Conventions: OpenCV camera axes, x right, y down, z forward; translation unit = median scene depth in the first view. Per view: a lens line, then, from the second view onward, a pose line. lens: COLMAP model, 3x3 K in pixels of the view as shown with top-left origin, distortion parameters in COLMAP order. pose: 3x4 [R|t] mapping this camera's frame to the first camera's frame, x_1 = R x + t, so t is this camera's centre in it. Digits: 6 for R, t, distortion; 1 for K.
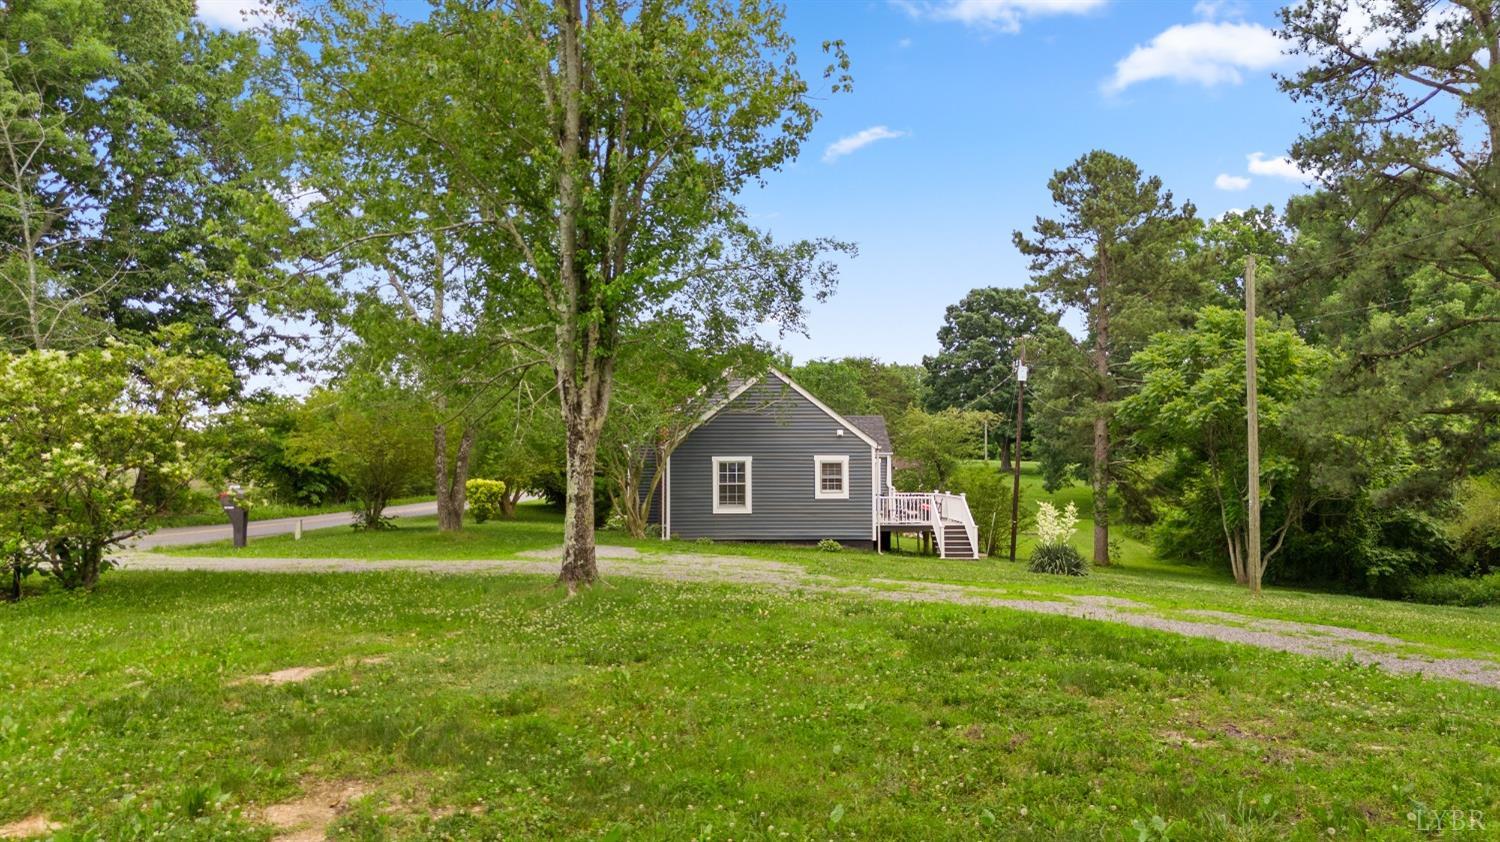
lens RADIAL K [[1138.8, 0, 770.1], [0, 1138.8, 424.4], [0, 0, 1]] dist [0.071673, -0.067506]
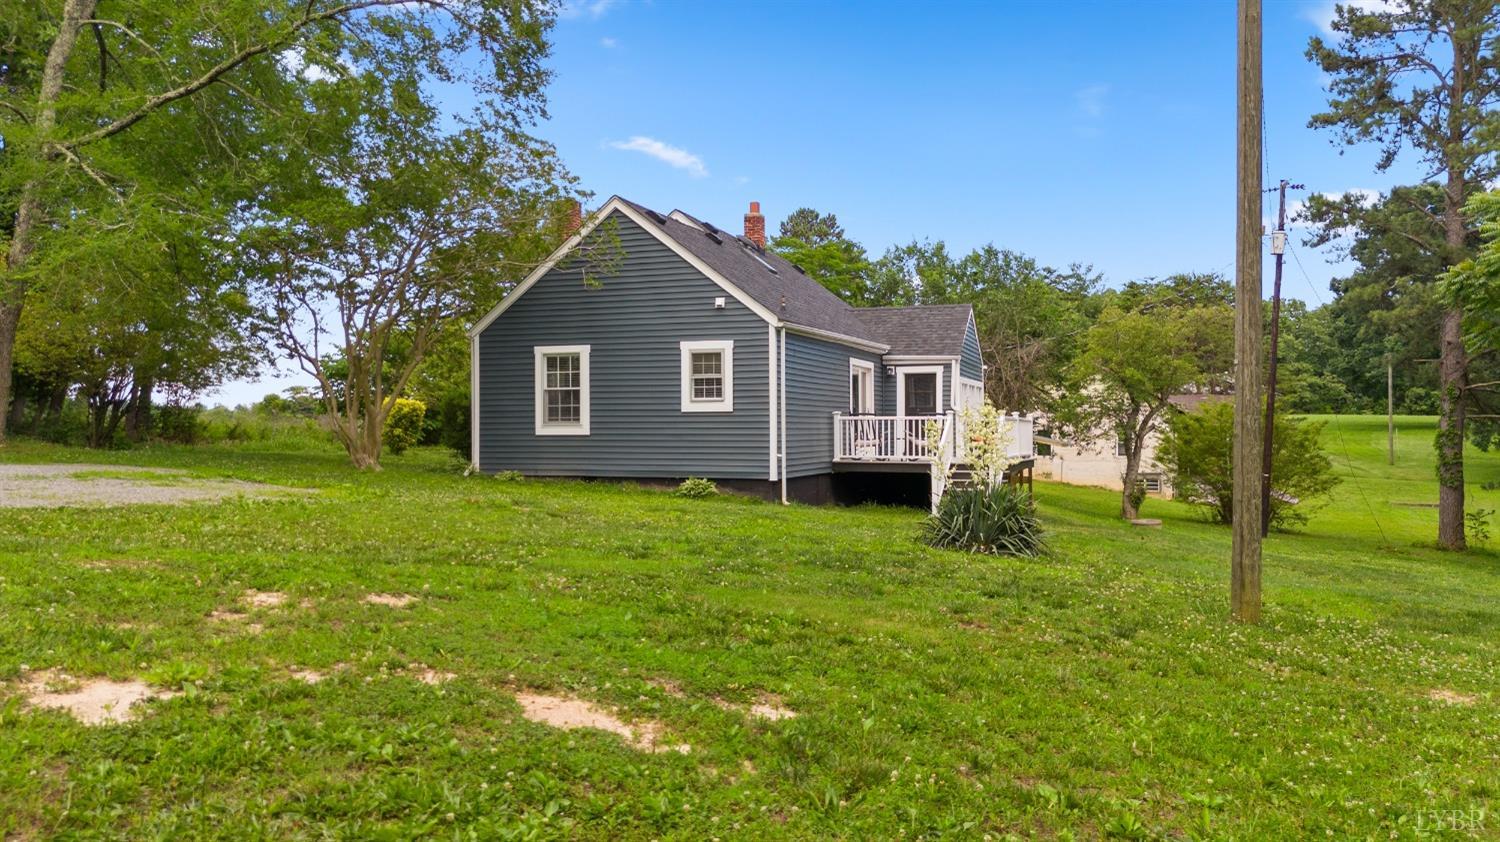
lens RADIAL K [[1138.8, 0, 727.7], [0, 1138.8, 407.6], [0, 0, 1]] dist [0.071673, -0.067506]
pose [[0.915561, -0.005704, -0.402140, 0.308837], [0.011969, 0.999843, 0.013069, 0.055287], [0.402002, -0.016778, 0.915485, 0.446547]]
